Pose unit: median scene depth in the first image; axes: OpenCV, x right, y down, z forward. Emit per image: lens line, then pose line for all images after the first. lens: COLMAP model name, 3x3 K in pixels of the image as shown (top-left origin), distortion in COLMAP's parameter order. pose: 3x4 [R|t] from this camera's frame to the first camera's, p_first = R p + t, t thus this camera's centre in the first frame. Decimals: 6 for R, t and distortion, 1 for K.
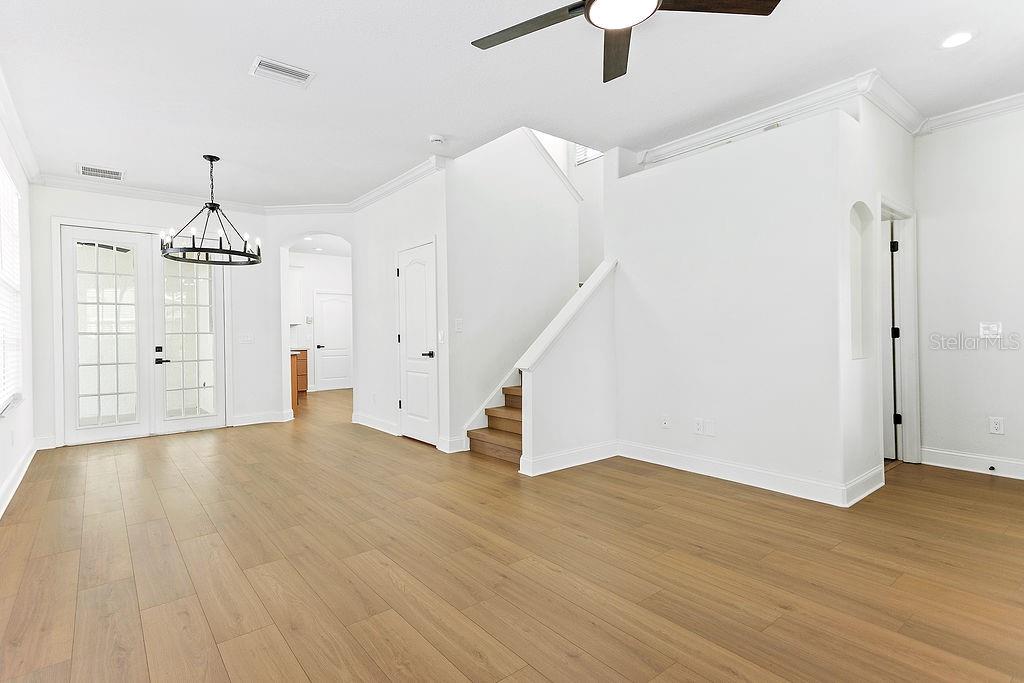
lens RADIAL K [[491.1, 0, 502.1], [0, 491.1, 338.7], [0, 0, 1]] dist [0.059693, 0.000229]
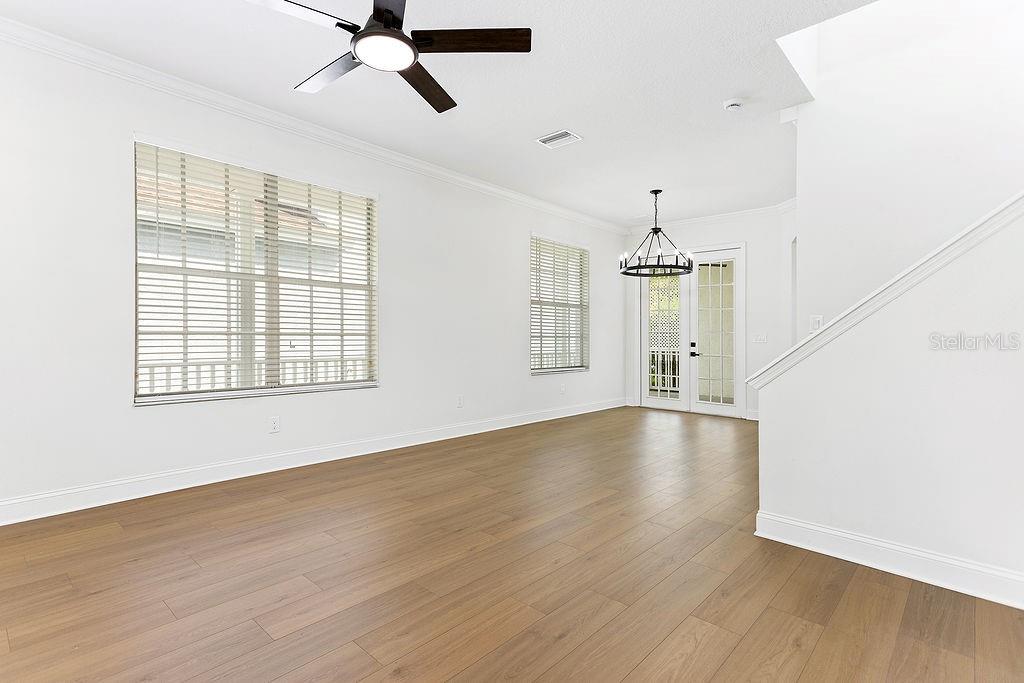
lens RADIAL K [[491.1, 0, 502.1], [0, 491.1, 338.7], [0, 0, 1]] dist [0.059693, 0.000229]
pose [[0.128389, 0.003988, -0.991716, 0.598445], [-0.001214, 0.999992, 0.003864, 0.001638], [0.991723, 0.000708, 0.128393, 0.463680]]
